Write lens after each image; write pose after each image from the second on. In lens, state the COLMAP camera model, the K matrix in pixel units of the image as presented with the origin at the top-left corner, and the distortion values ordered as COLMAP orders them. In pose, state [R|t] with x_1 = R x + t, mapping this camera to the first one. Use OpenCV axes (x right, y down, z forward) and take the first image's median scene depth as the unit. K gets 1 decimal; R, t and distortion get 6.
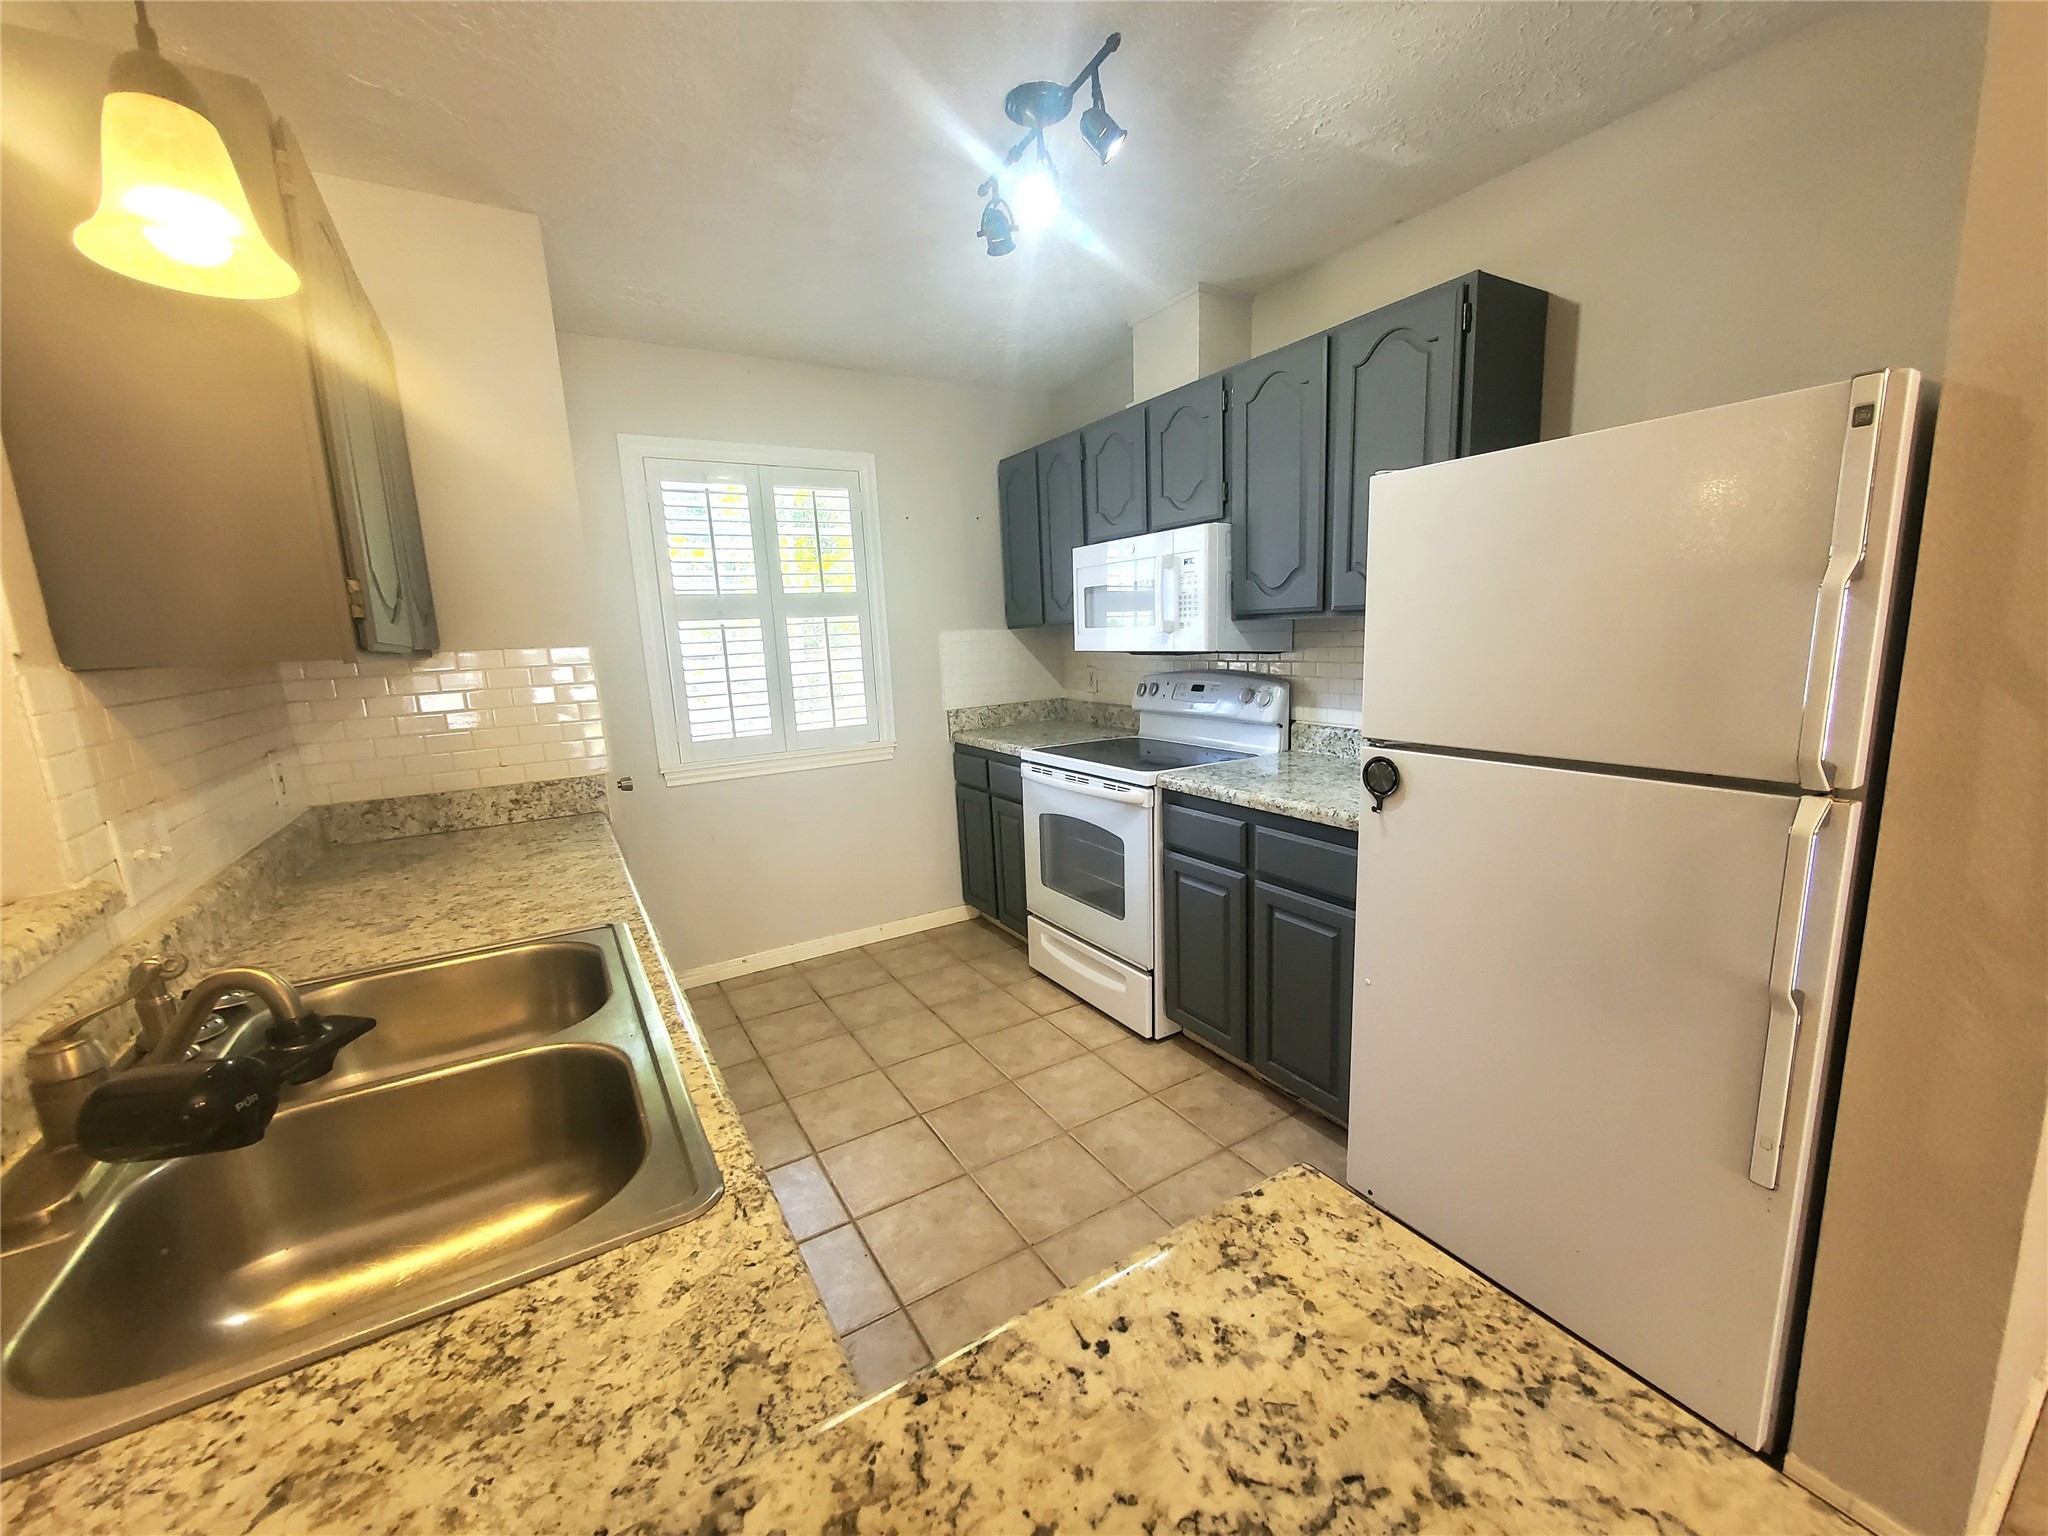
lens RADIAL K [[807.4, 0, 1025.4], [0, 807.4, 774.5], [0, 0, 1]] dist [-0.003056, -0.000597]
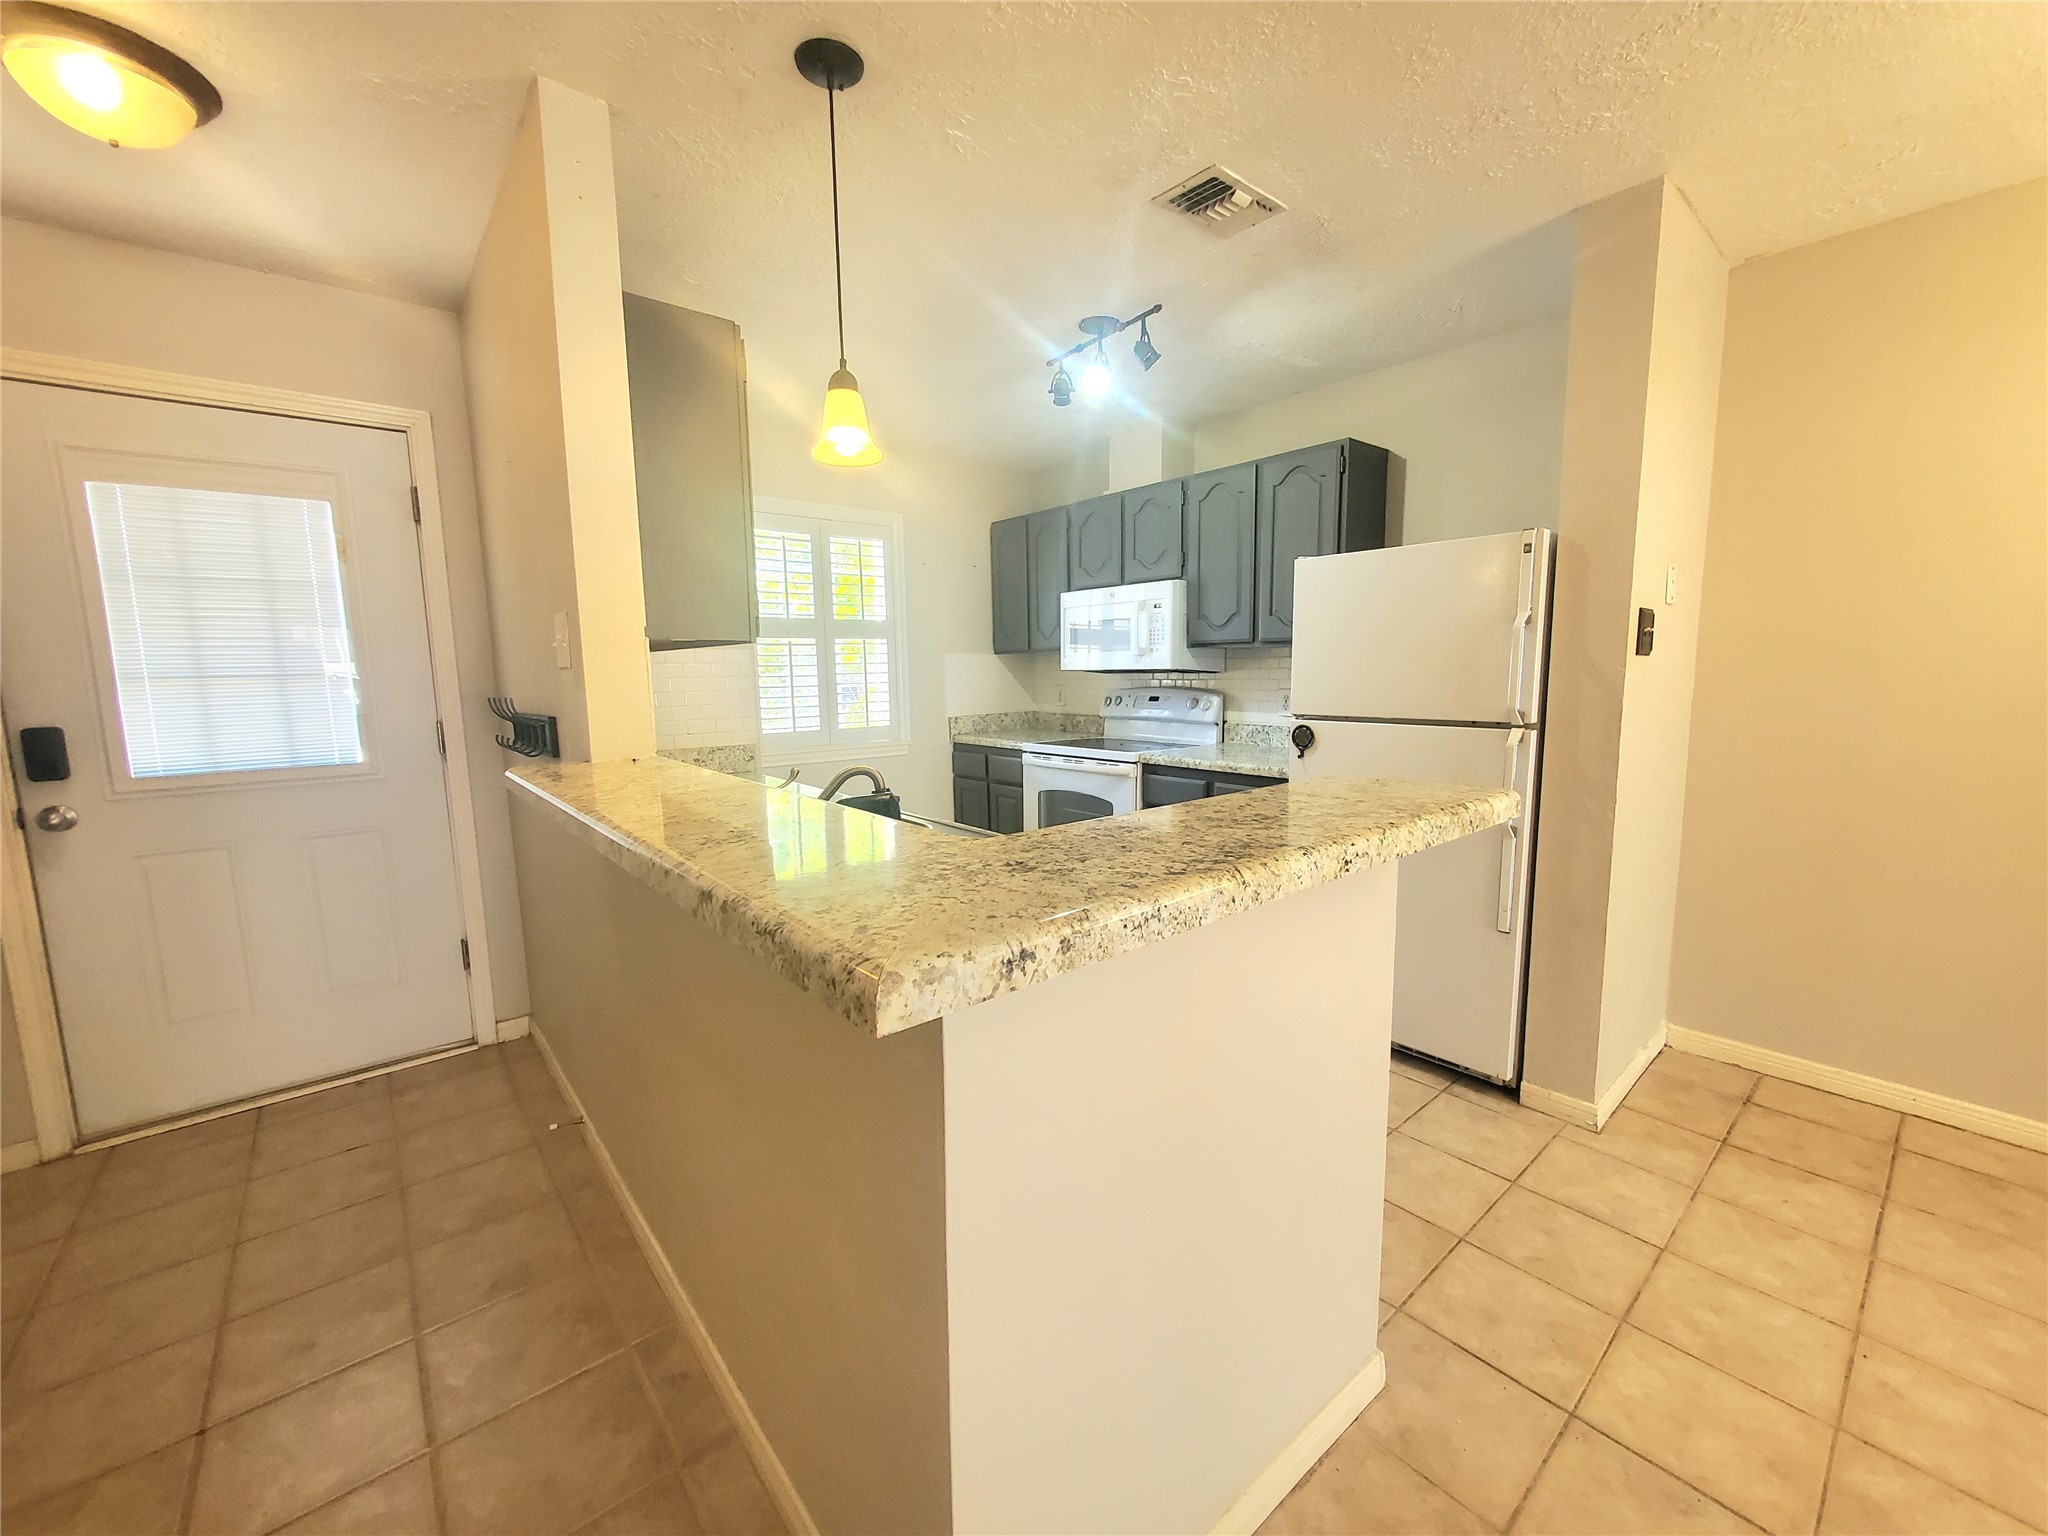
lens RADIAL K [[807.4, 0, 1022.2], [0, 807.4, 775.8], [0, 0, 1]] dist [-0.003056, -0.000597]
pose [[0.989195, 0.006971, 0.146437, -0.246674], [0.000355, 0.998752, -0.049946, 0.109058], [-0.146602, 0.049458, 0.987958, -0.365953]]
